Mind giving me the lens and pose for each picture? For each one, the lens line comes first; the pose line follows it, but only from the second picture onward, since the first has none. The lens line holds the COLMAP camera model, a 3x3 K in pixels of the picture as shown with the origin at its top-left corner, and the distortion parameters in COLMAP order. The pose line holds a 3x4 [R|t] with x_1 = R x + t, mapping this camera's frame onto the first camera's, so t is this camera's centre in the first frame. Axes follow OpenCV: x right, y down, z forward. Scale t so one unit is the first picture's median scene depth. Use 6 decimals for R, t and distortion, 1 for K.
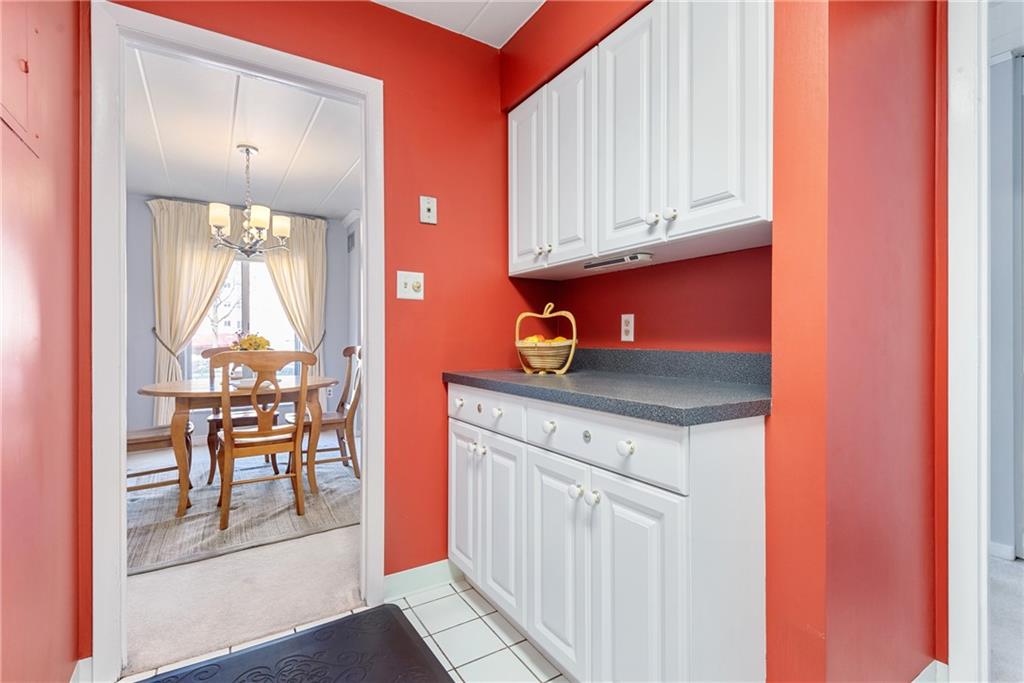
lens RADIAL K [[480.7, 0, 512.0], [0, 480.7, 341.5], [0, 0, 1]] dist [0.017511, -0.000366]
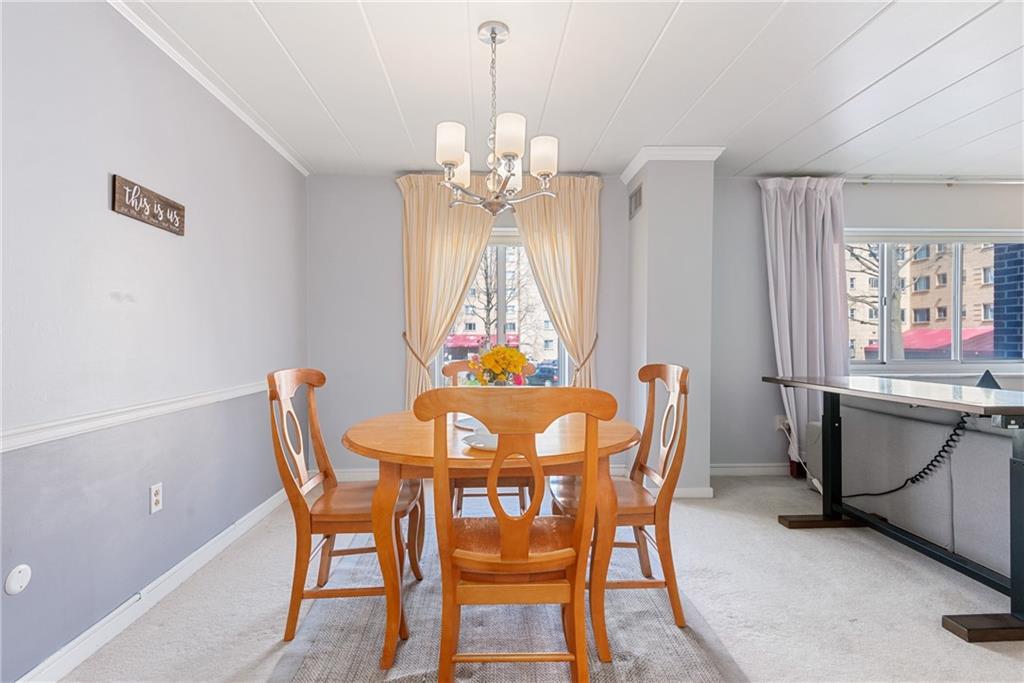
lens RADIAL K [[480.7, 0, 512.0], [0, 480.7, 341.5], [0, 0, 1]] dist [0.017511, -0.000366]
pose [[0.875547, 0.000779, -0.483132, -0.223480], [0.000220, 0.999998, 0.002012, -0.018533], [0.483133, -0.001868, 0.875545, 0.458672]]
